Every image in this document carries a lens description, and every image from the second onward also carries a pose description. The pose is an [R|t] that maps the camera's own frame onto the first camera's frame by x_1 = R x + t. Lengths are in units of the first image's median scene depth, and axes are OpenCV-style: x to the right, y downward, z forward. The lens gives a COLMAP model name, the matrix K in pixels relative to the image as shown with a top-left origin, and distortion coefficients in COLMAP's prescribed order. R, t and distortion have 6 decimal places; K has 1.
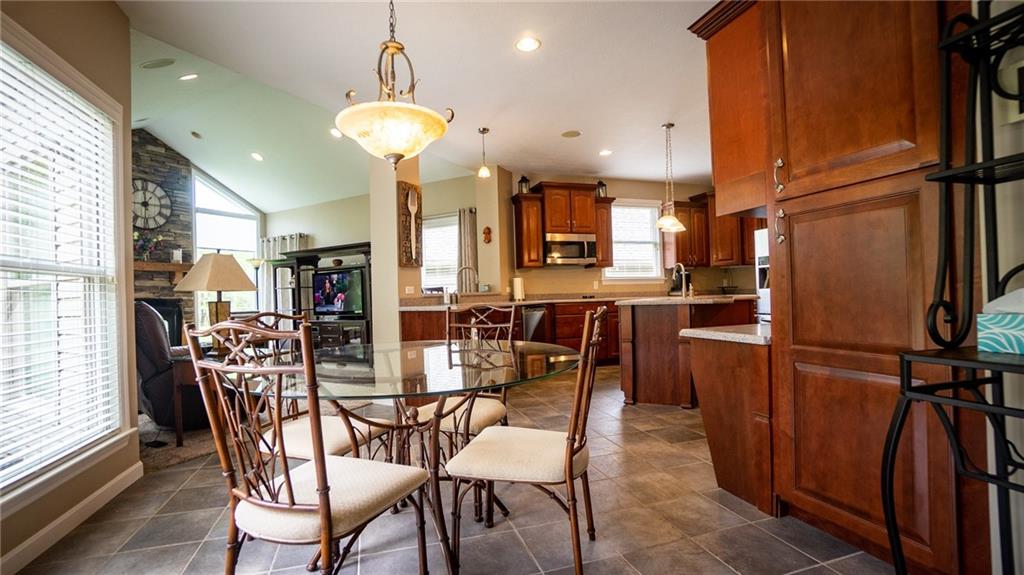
lens RADIAL K [[453.0, 0, 515.0], [0, 453.0, 292.7], [0, 0, 1]] dist [-0.033810, 0.000466]
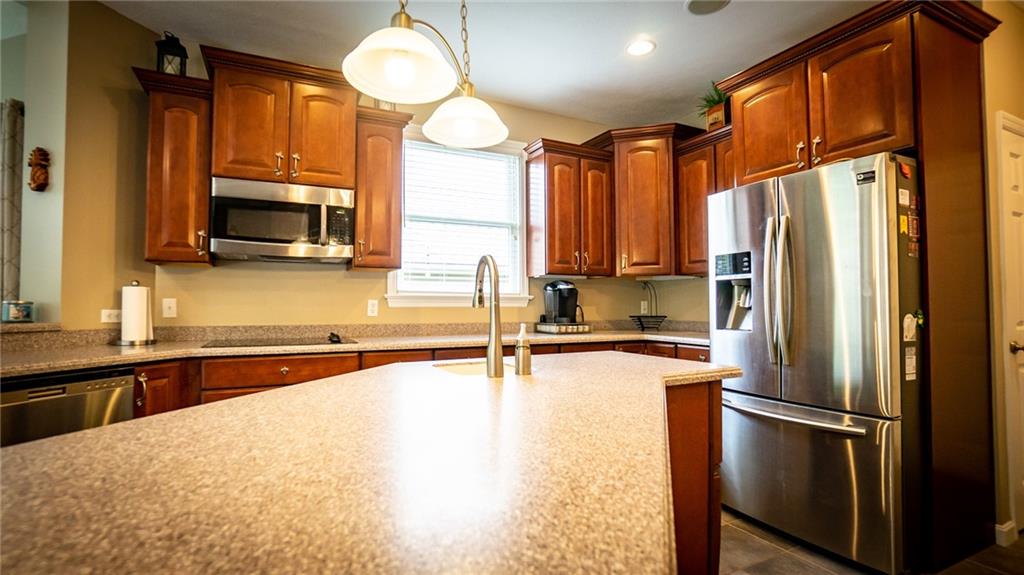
lens RADIAL K [[479.6, 0, 508.5], [0, 479.6, 289.5], [0, 0, 1]] dist [0.004259, 0.000364]
pose [[0.987246, 0.029574, 0.156433, 0.296777], [-0.024631, 0.999137, -0.033446, -0.028379], [-0.157287, 0.029166, 0.987122, 0.626378]]
